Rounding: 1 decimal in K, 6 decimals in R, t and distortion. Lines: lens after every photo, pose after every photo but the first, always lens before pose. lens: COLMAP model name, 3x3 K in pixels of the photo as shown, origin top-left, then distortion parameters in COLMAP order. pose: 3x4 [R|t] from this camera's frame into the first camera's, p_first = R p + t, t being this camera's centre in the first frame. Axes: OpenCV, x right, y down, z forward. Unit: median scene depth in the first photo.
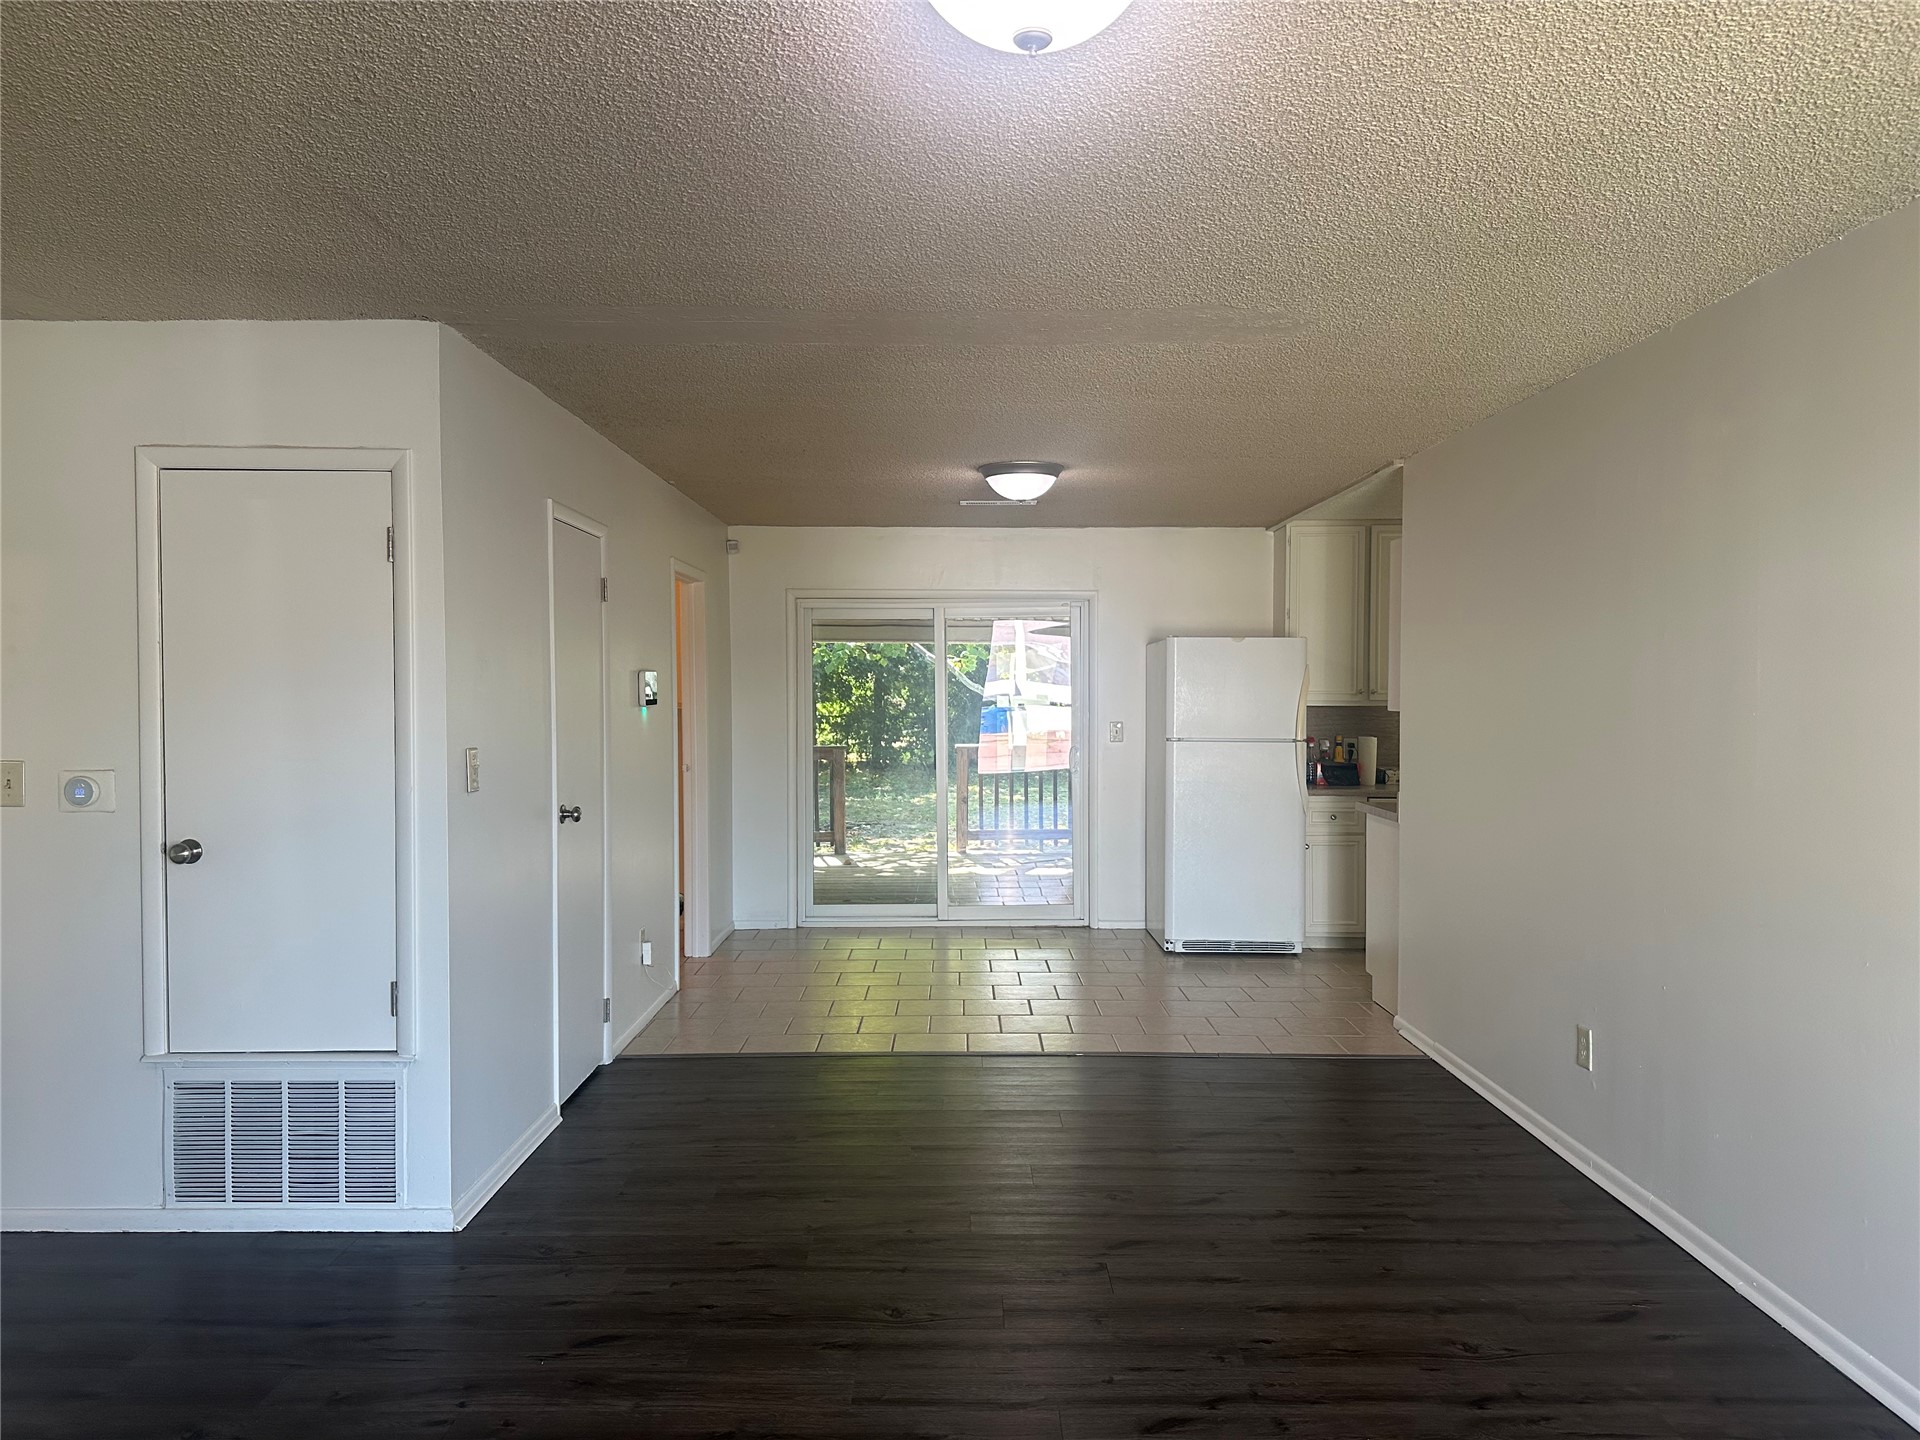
lens RADIAL K [[1344.3, 0, 950.7], [0, 1344.3, 711.6], [0, 0, 1]] dist [0.052335, -0.037273]
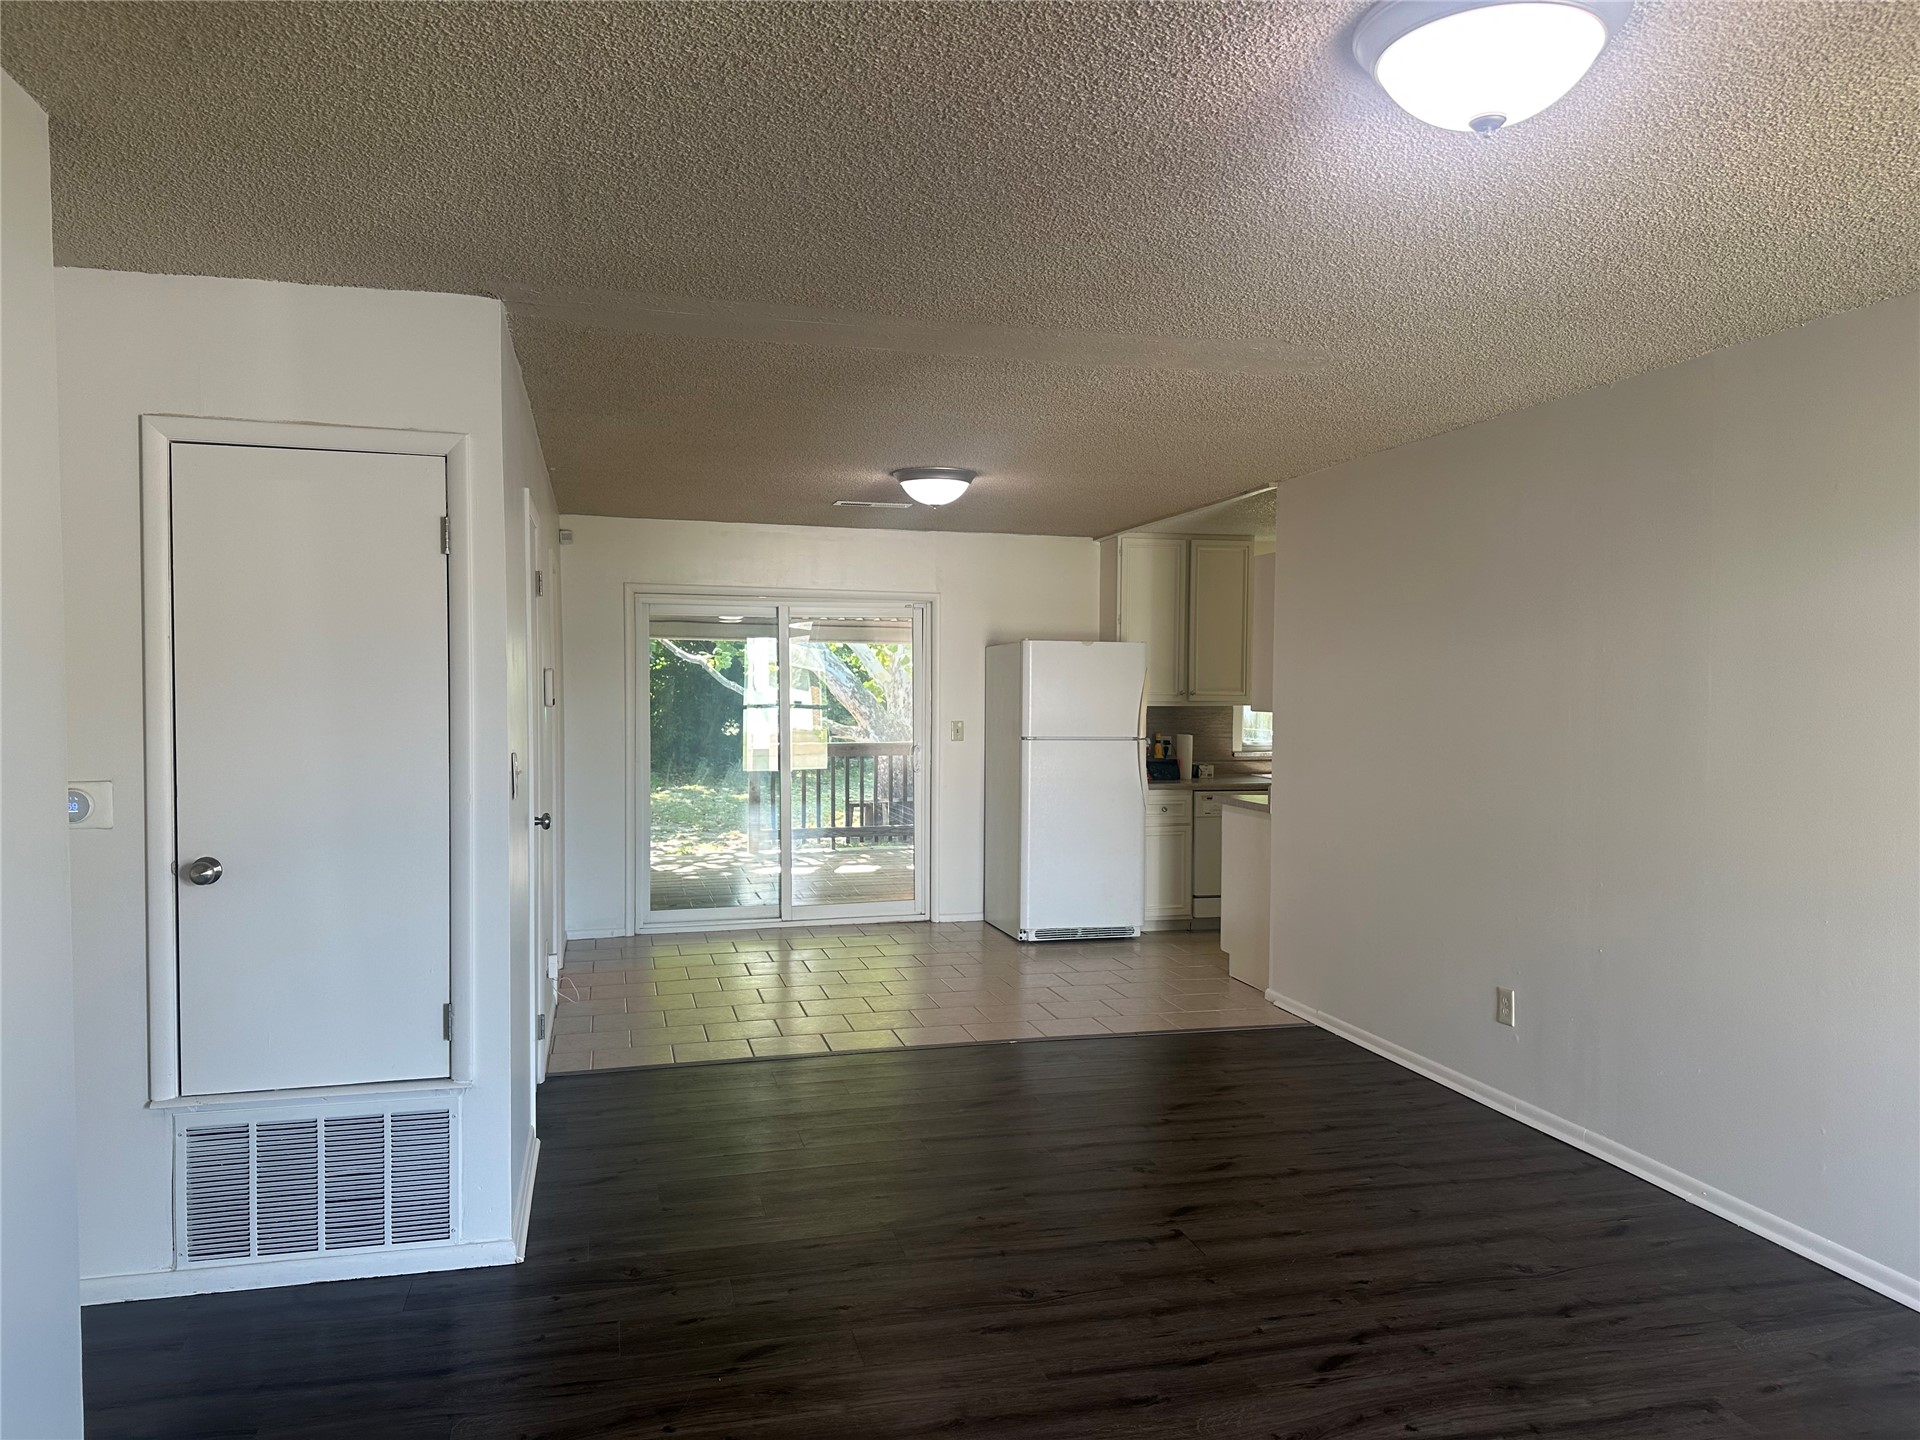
lens RADIAL K [[1344.3, 0, 972.3], [0, 1344.3, 717.6], [0, 0, 1]] dist [0.052335, -0.037273]
pose [[0.967749, -0.000200, 0.251915, -0.283793], [-0.001525, 0.999977, 0.006651, -0.004247], [-0.251911, -0.006821, 0.967726, 0.006377]]
